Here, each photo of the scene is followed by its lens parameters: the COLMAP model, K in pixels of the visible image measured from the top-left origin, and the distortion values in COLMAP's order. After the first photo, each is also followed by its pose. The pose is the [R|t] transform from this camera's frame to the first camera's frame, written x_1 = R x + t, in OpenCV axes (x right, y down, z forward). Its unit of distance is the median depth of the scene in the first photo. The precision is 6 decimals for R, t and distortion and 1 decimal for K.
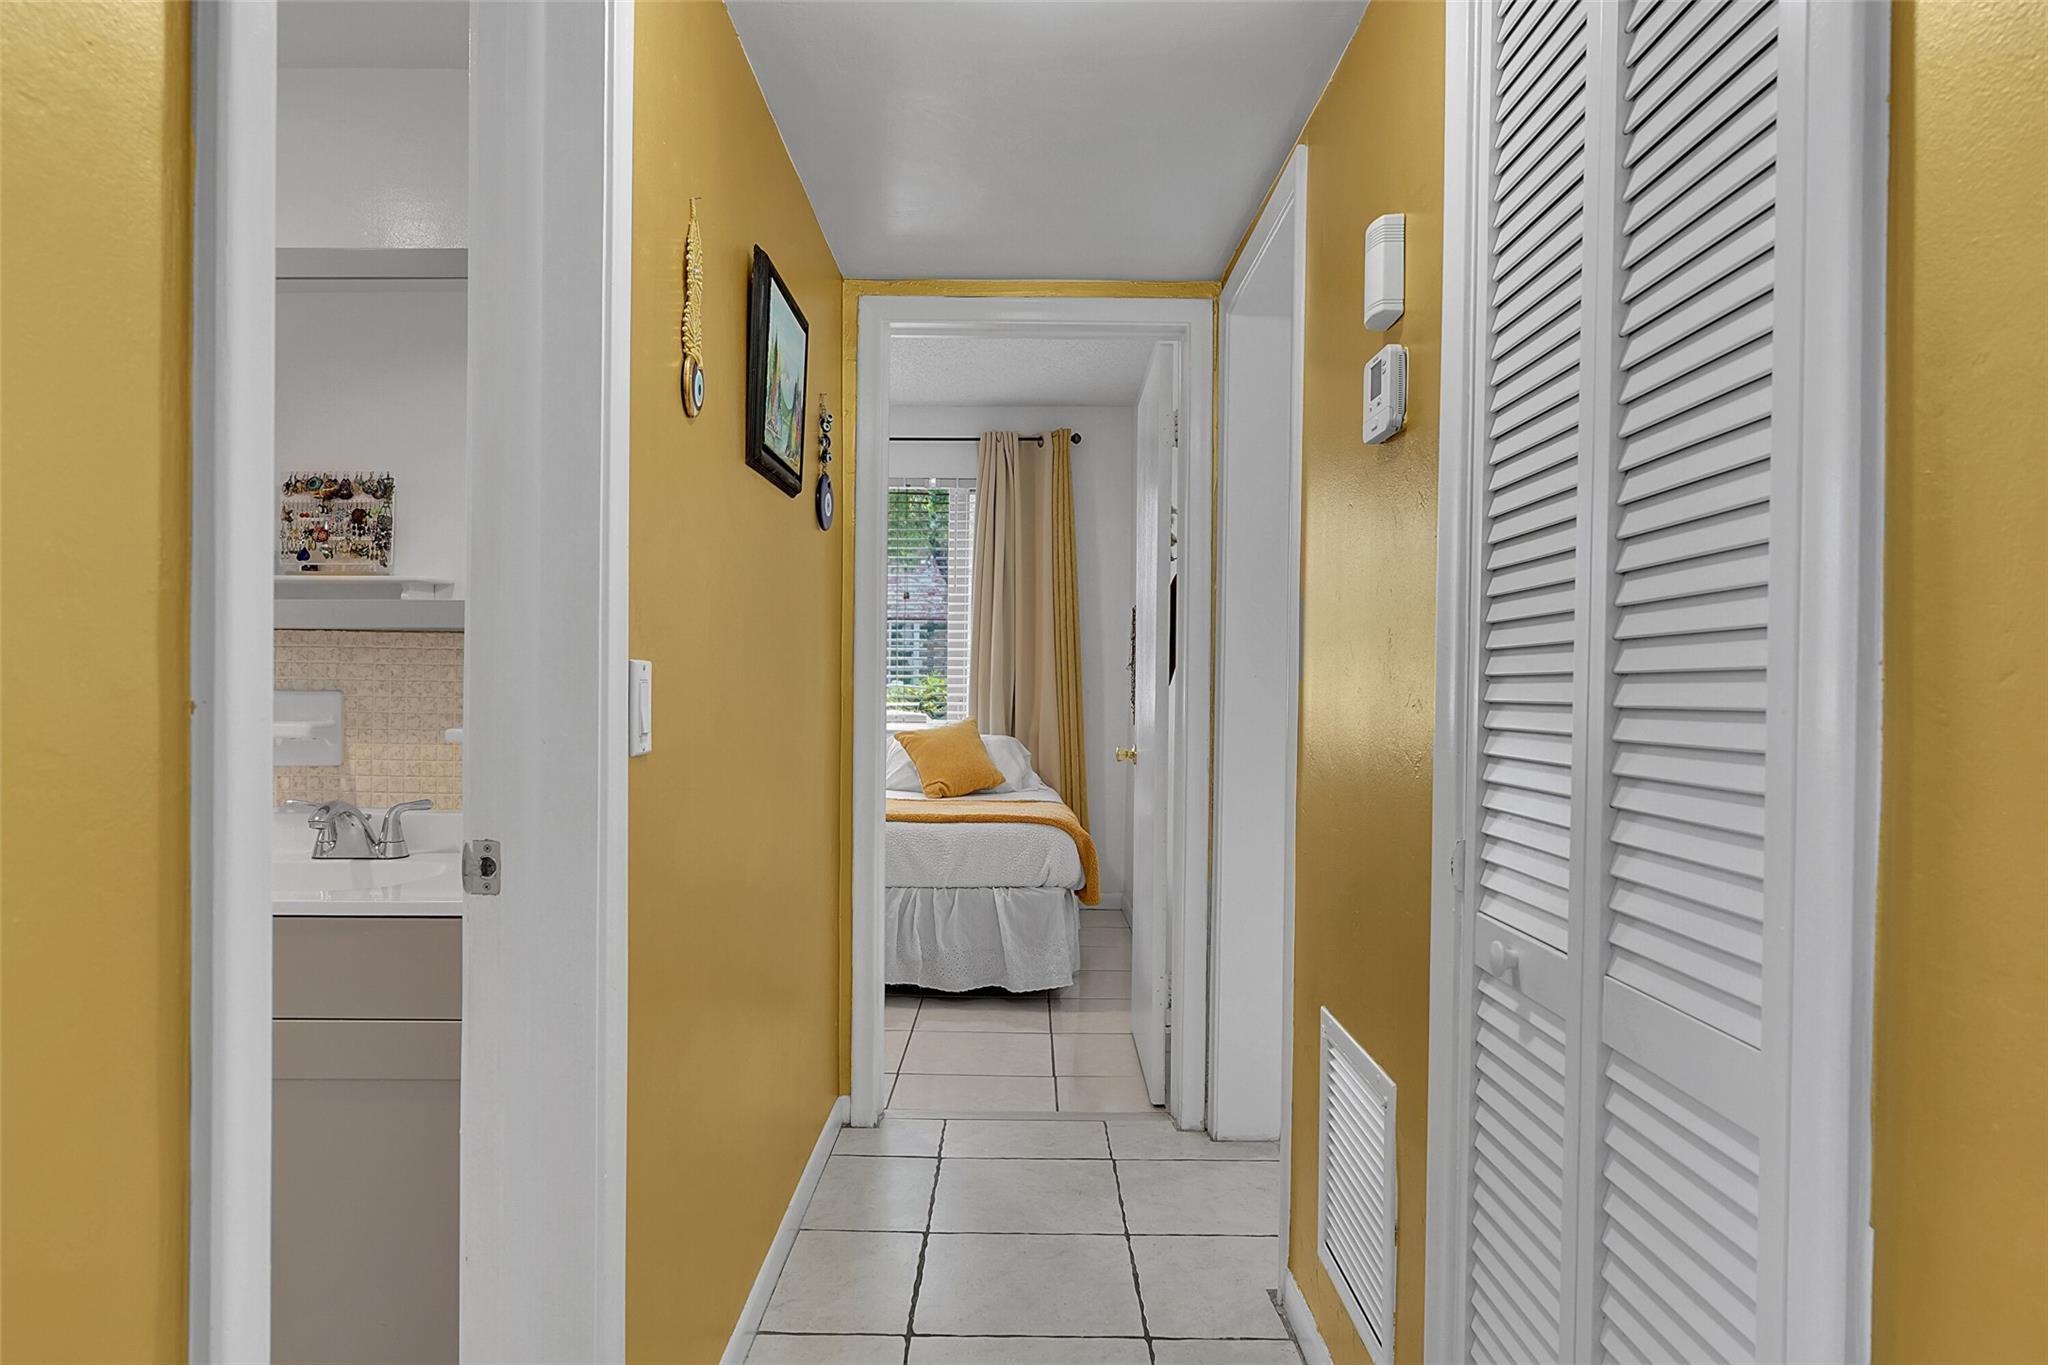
lens RADIAL K [[1276.0, 0, 1016.0], [0, 1276.0, 700.3], [0, 0, 1]] dist [-0.000805, 0.003285]
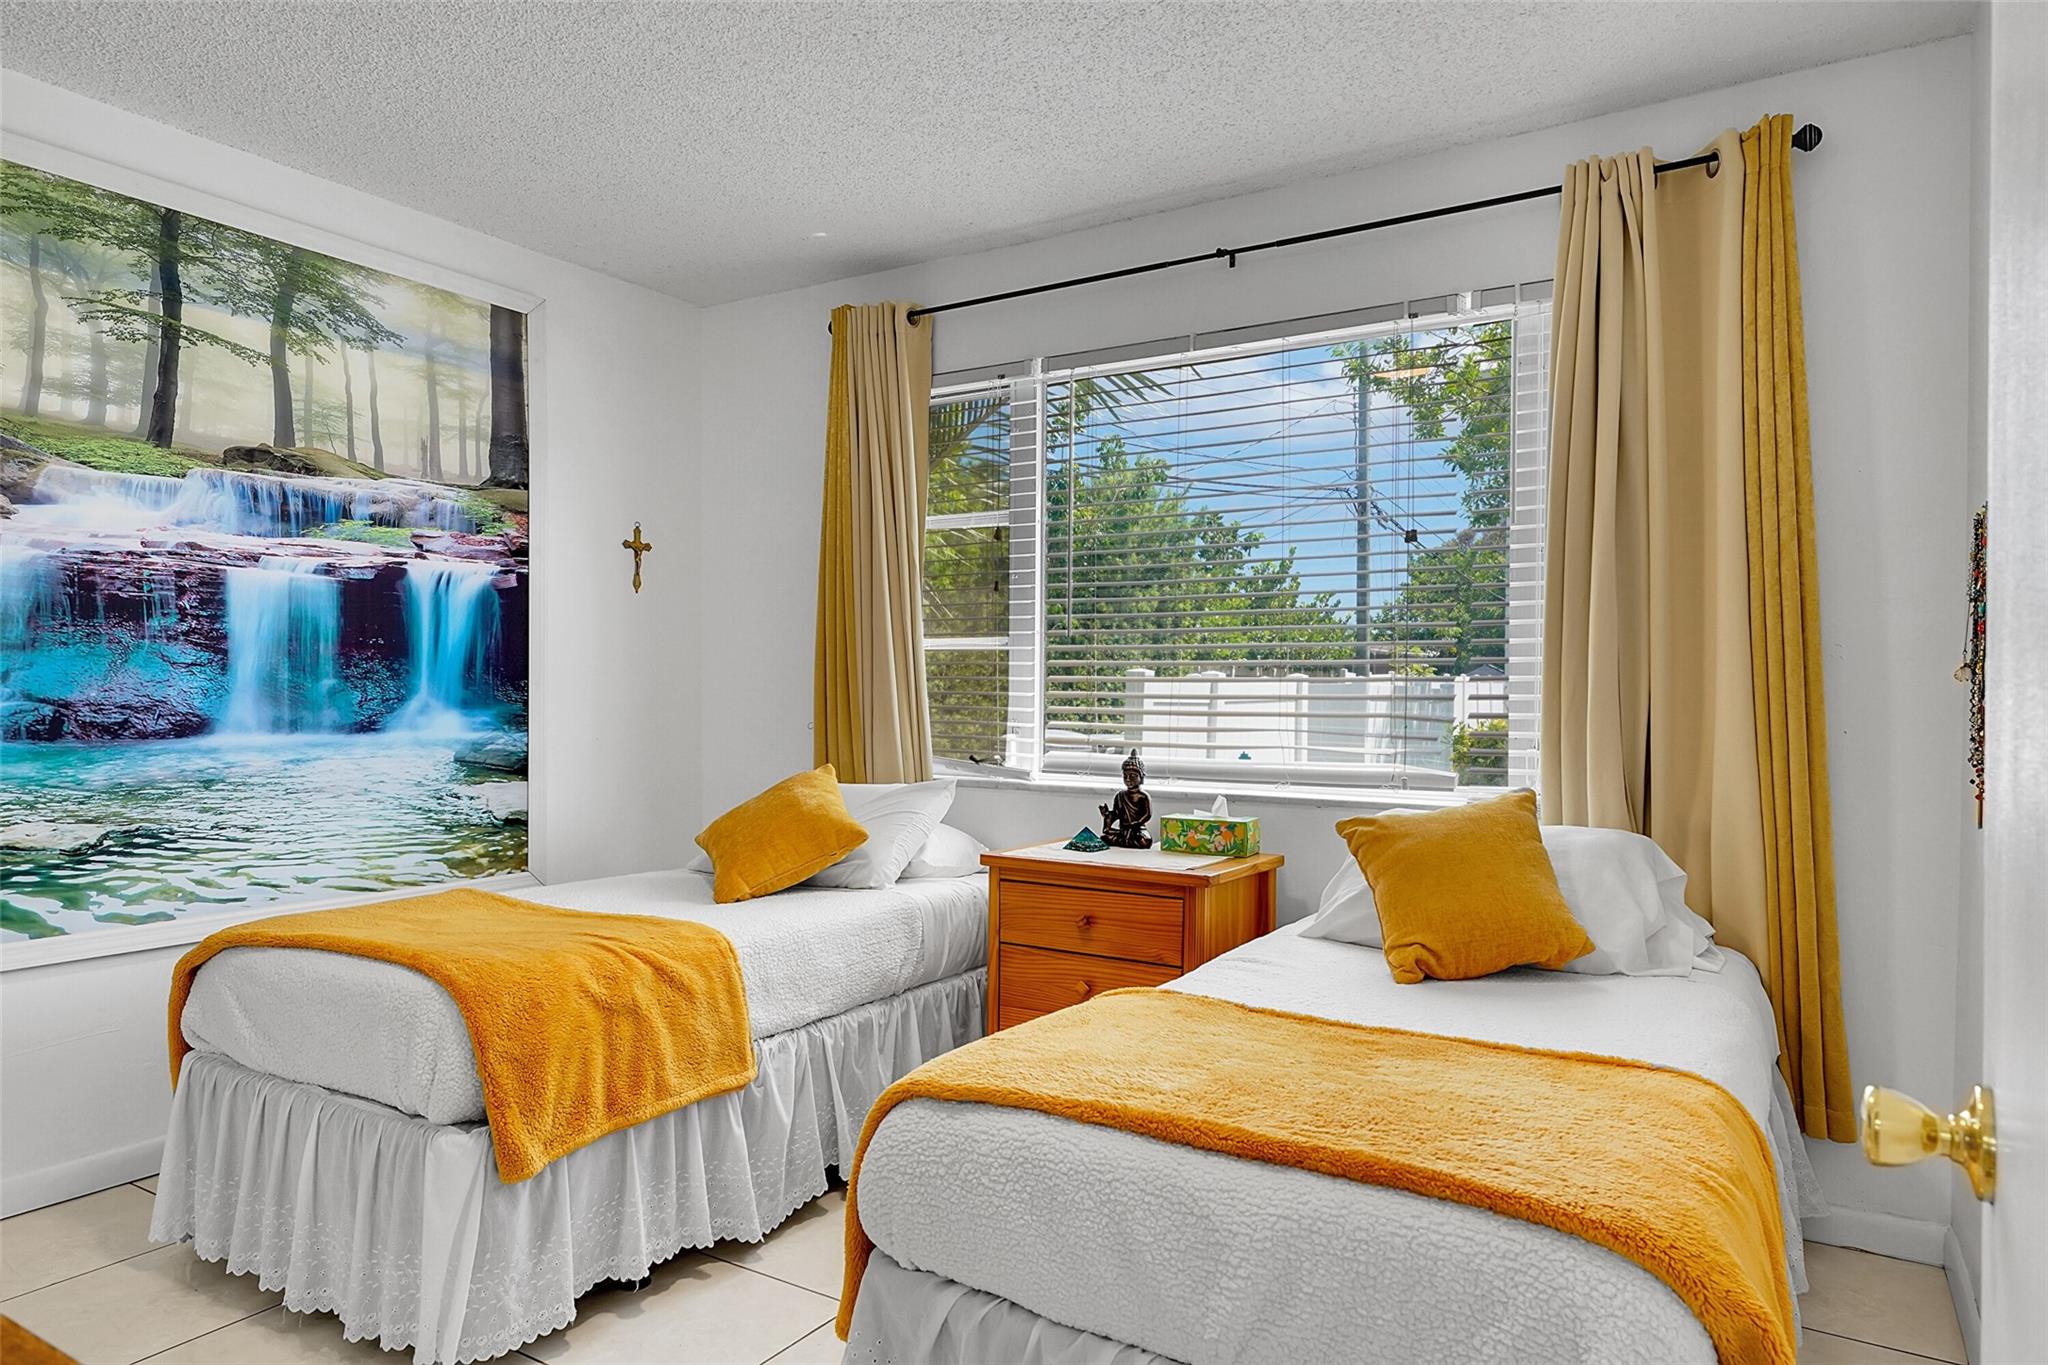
lens RADIAL K [[1276.0, 0, 1016.4], [0, 1276.0, 695.6], [0, 0, 1]] dist [-0.000805, 0.003285]
pose [[0.849804, -0.003139, -0.527090, 0.047288], [-0.005765, 0.999867, -0.015250, -0.011096], [0.527068, 0.015998, 0.849673, 0.506004]]
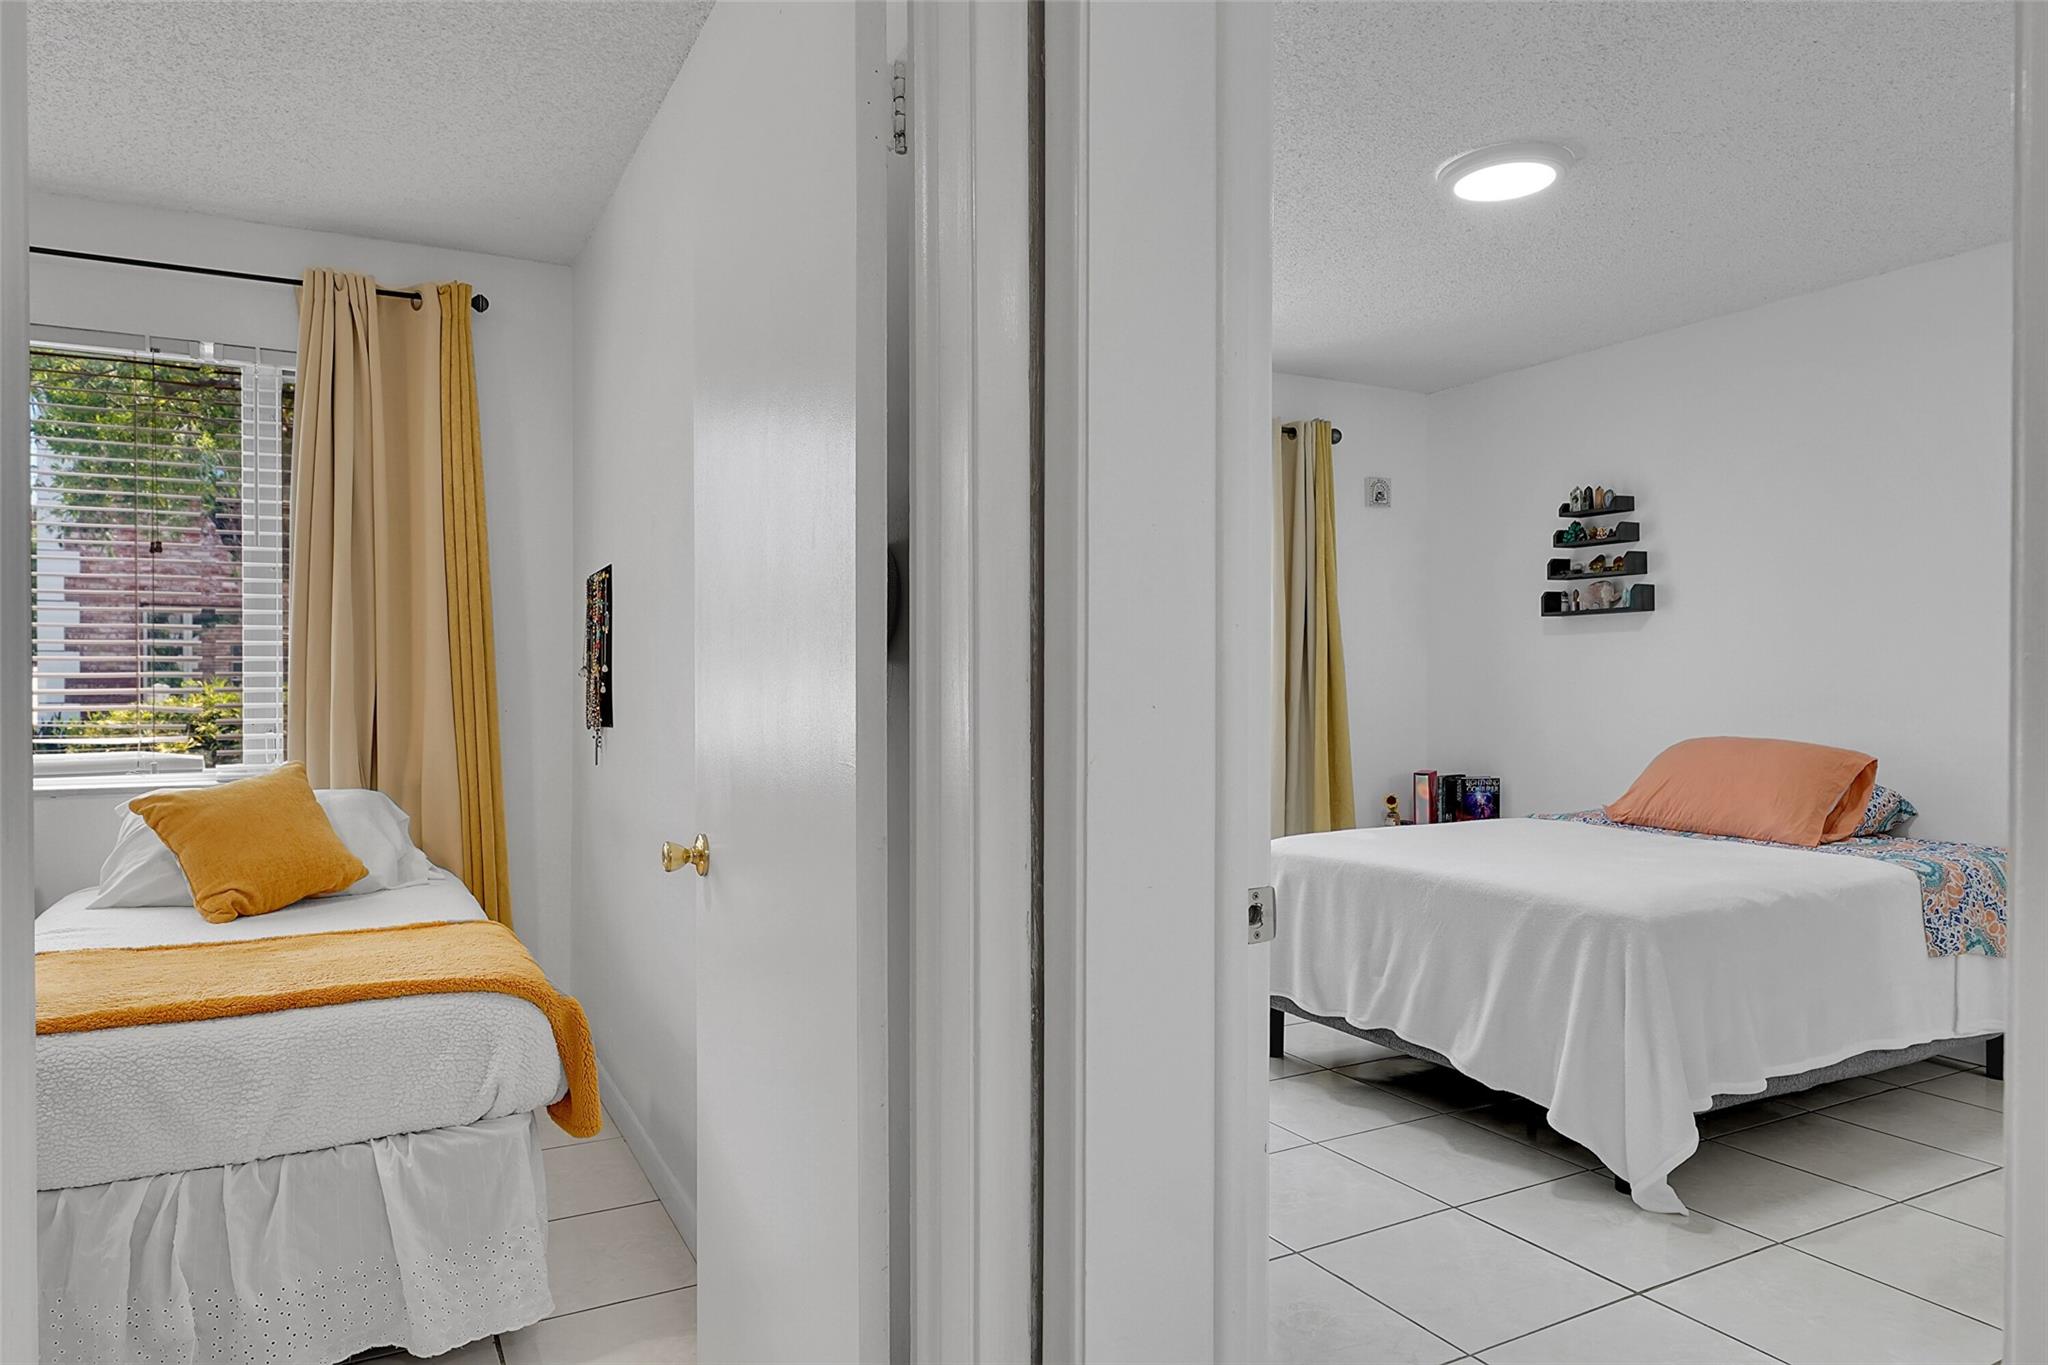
lens RADIAL K [[1276.0, 0, 1018.8], [0, 1276.0, 695.7], [0, 0, 1]] dist [-0.000805, 0.003285]
pose [[0.879092, -0.015873, 0.476388, -0.021269], [0.017049, 0.999853, 0.001854, -0.011360], [-0.476347, 0.006492, 0.879233, 0.334069]]
